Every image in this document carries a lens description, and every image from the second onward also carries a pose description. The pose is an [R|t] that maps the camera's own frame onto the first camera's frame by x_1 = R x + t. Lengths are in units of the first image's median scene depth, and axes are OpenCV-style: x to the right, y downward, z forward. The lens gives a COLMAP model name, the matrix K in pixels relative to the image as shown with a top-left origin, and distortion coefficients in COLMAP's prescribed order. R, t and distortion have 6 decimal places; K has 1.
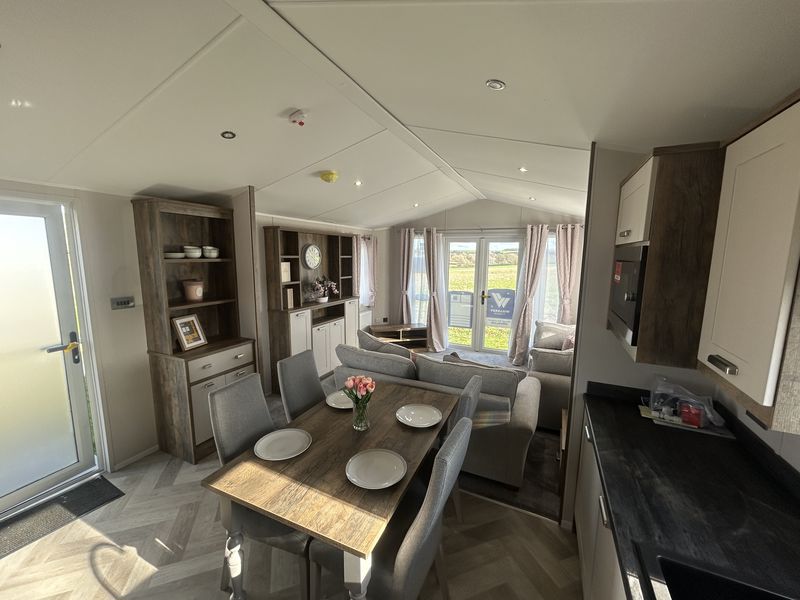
lens RADIAL K [[321.3, 0, 400.0], [0, 321.3, 300.0], [0, 0, 1]] dist [0.000877, 0.000189]
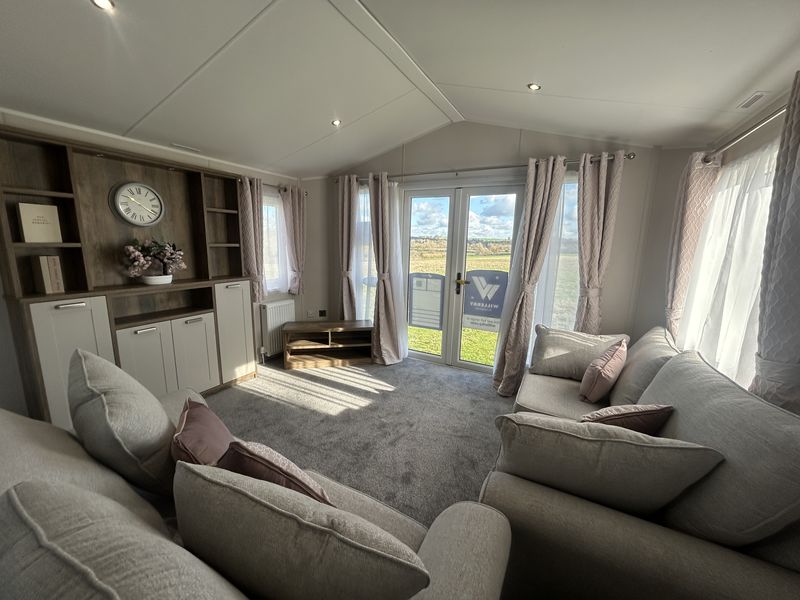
lens RADIAL K [[321.3, 0, 400.0], [0, 321.3, 300.0], [0, 0, 1]] dist [0.000877, 0.000189]
pose [[0.998501, 0.022384, -0.049942, 0.175303], [-0.020430, 0.999019, 0.039292, 0.002564], [0.050772, -0.038213, 0.997979, 0.352942]]
